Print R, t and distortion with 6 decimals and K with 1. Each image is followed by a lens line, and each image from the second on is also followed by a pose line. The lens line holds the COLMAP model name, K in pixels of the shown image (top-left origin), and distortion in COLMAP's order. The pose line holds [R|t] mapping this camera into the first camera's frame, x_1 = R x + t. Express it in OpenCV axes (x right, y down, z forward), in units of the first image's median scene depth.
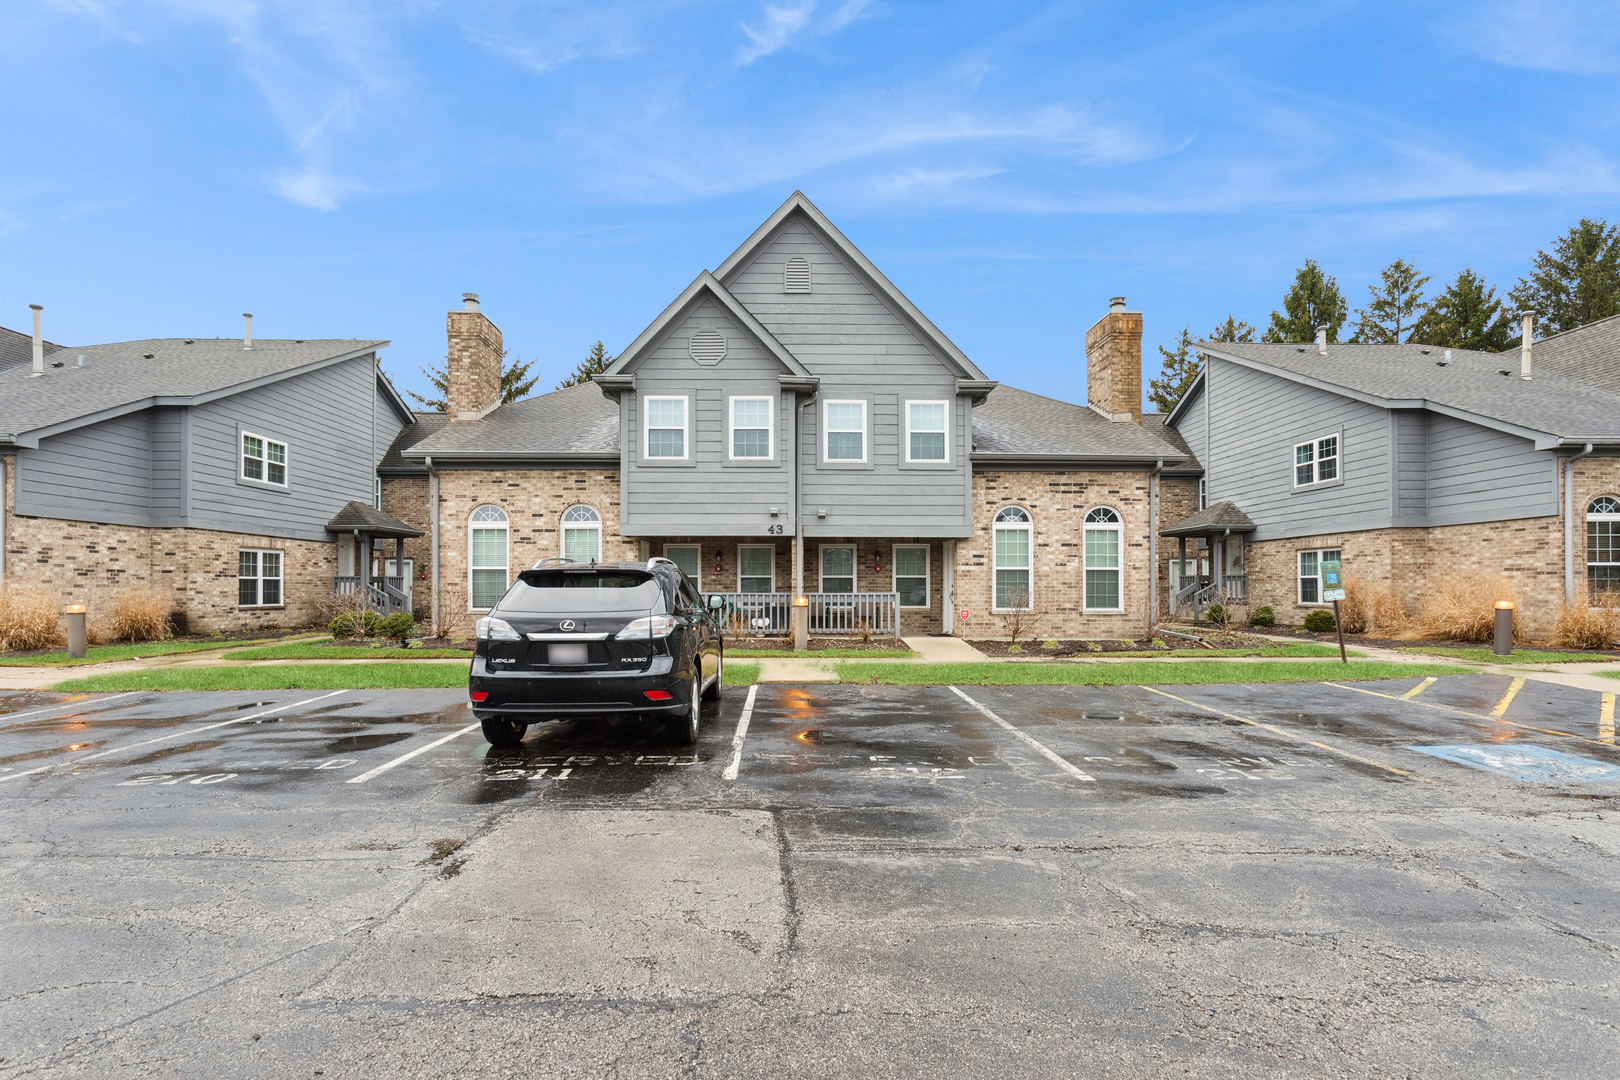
lens RADIAL K [[762.5, 0, 808.1], [0, 762.5, 540.4], [0, 0, 1]] dist [0.003608, 0.001083]
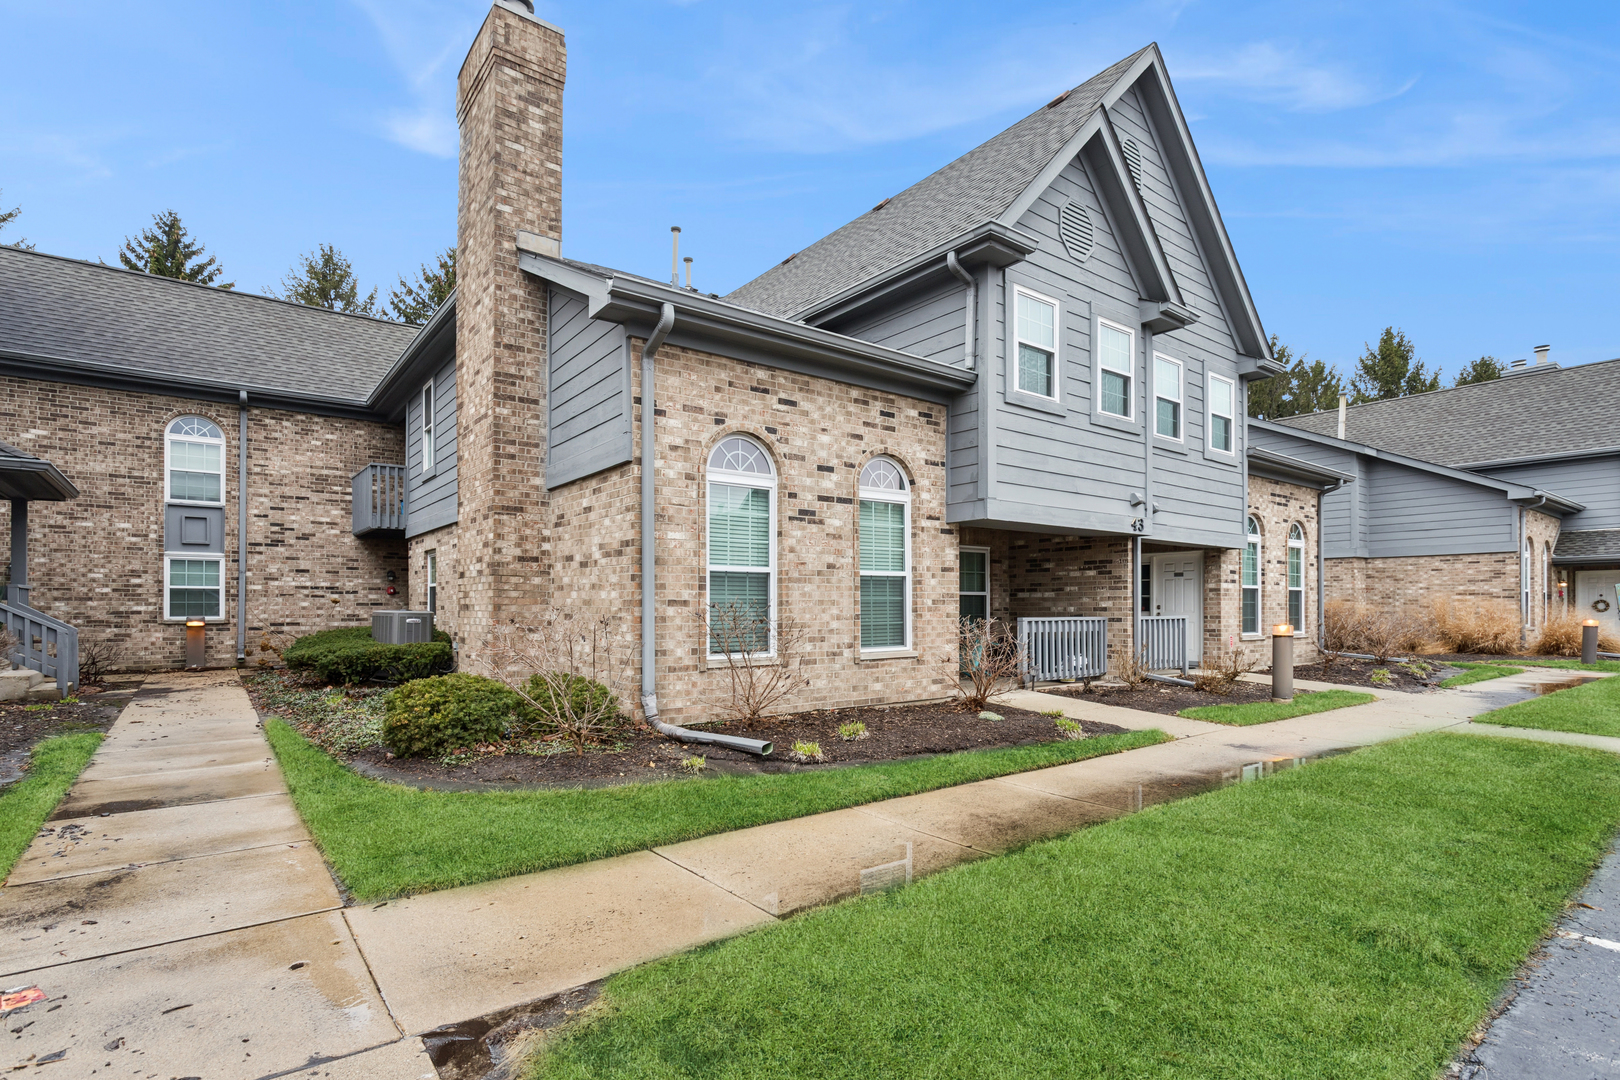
lens RADIAL K [[783.4, 0, 812.6], [0, 783.4, 561.7], [0, 0, 1]] dist [0.002633, 0.000758]
pose [[0.808641, 0.034421, 0.587294, -0.666487], [-0.034051, 0.999352, -0.011687, 0.035714], [-0.587316, -0.010548, 0.809289, 0.580840]]
